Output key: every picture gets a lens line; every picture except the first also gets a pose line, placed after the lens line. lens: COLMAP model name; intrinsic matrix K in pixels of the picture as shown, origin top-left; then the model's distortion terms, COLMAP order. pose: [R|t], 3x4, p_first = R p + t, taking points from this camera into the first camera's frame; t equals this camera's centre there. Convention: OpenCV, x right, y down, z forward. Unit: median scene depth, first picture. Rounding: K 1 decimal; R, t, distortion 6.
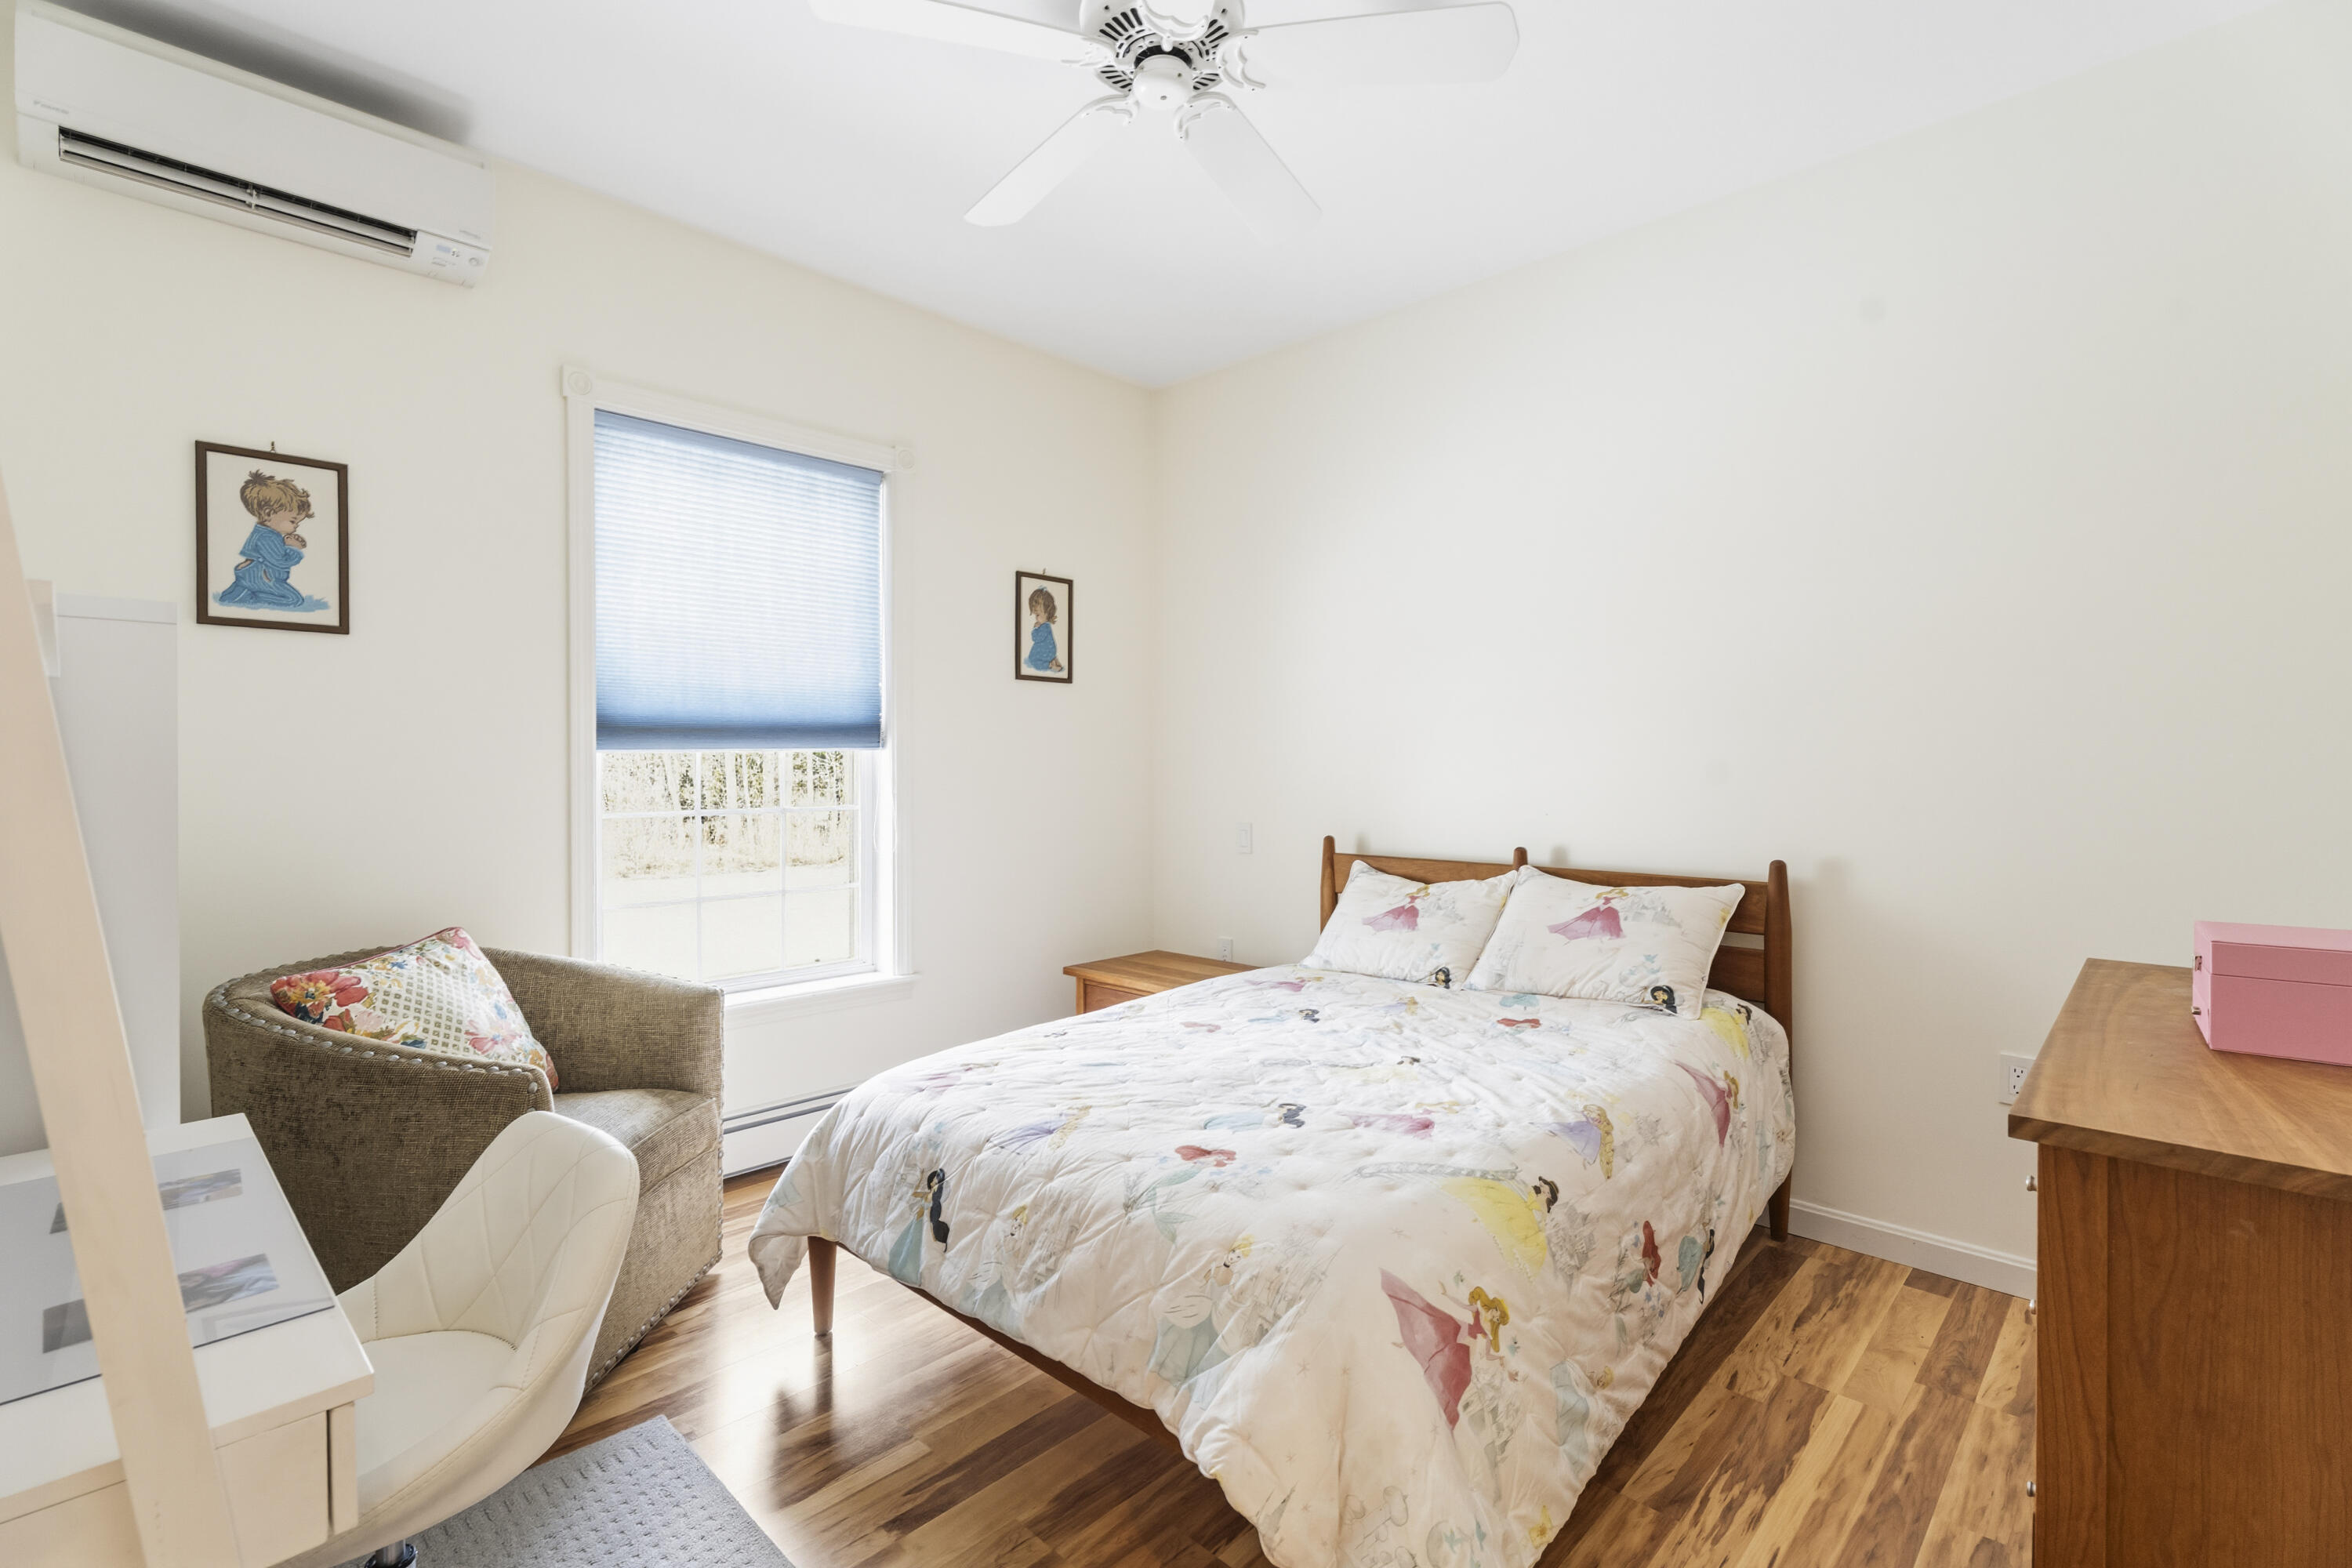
lens RADIAL K [[1045.6, 0, 1176.0], [0, 1045.6, 784.0], [0, 0, 1]] dist [-0.071595, 0.029544]
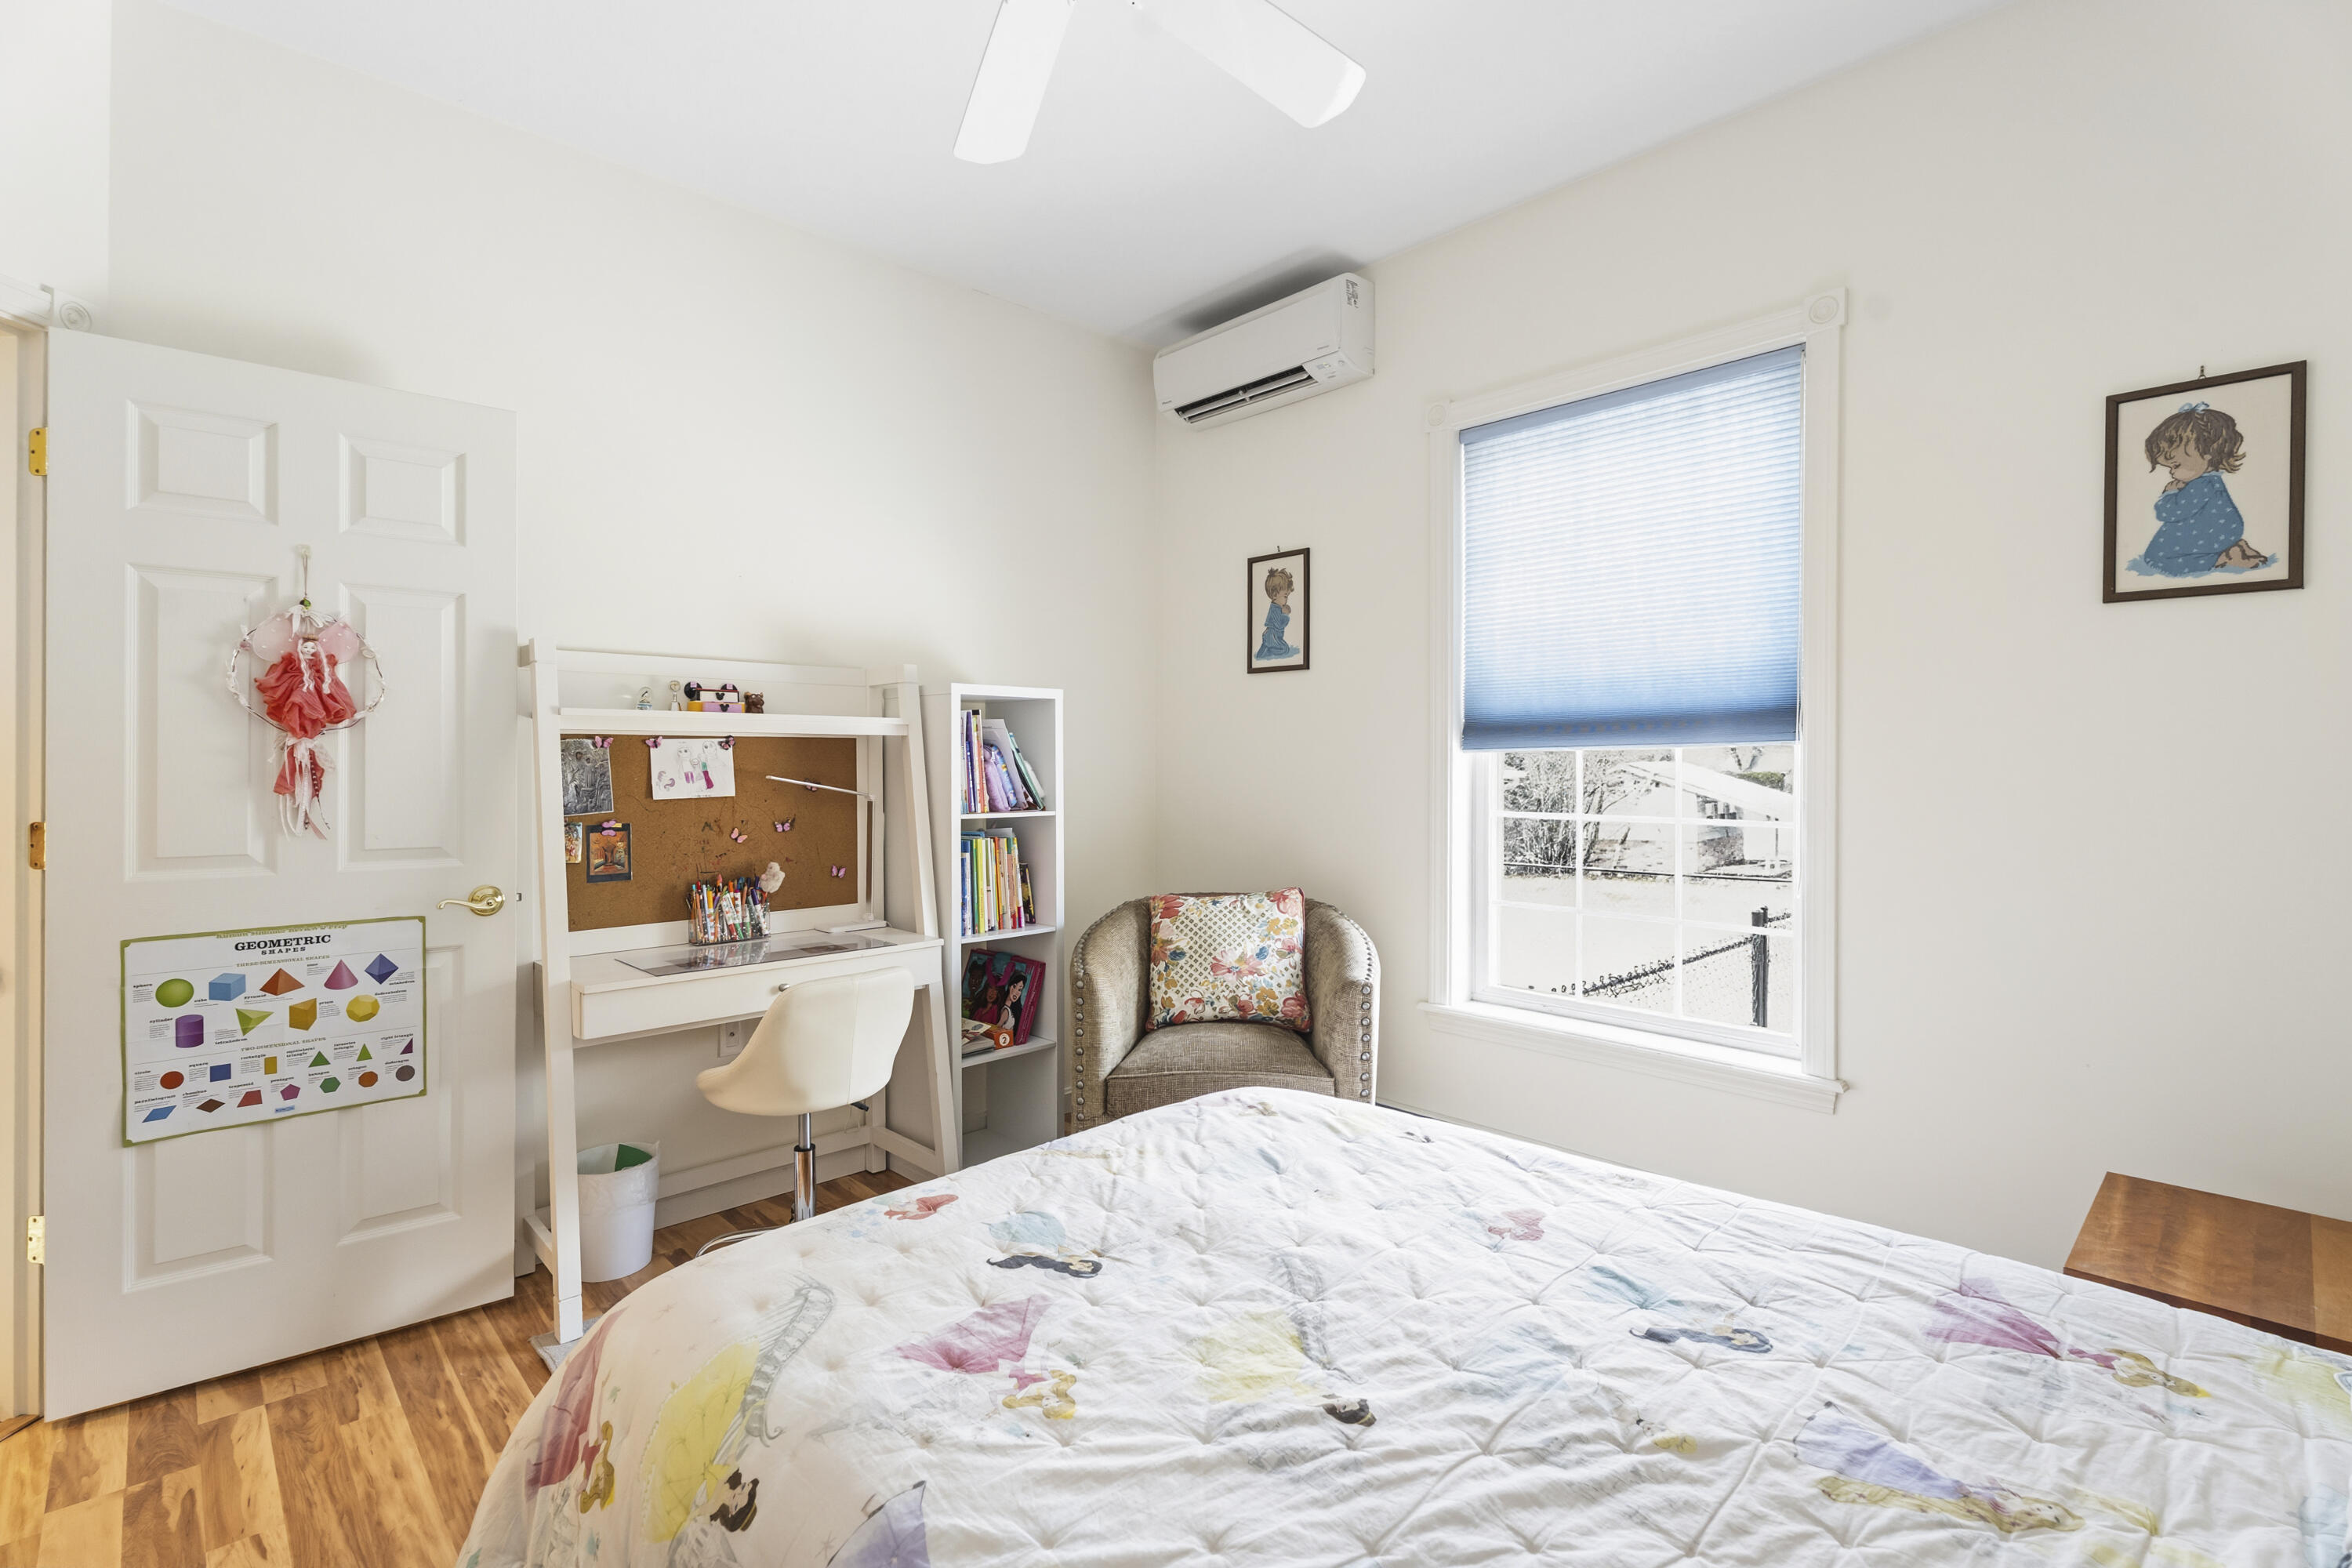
lens RADIAL K [[1074.3, 0, 1167.6], [0, 1074.3, 758.2], [0, 0, 1]] dist [0.008698, -0.000215]
pose [[-0.048173, 0.004075, -0.998831, 0.717447], [-0.010124, 0.999938, 0.004568, -0.032020], [0.998788, 0.010332, -0.048128, 0.936108]]
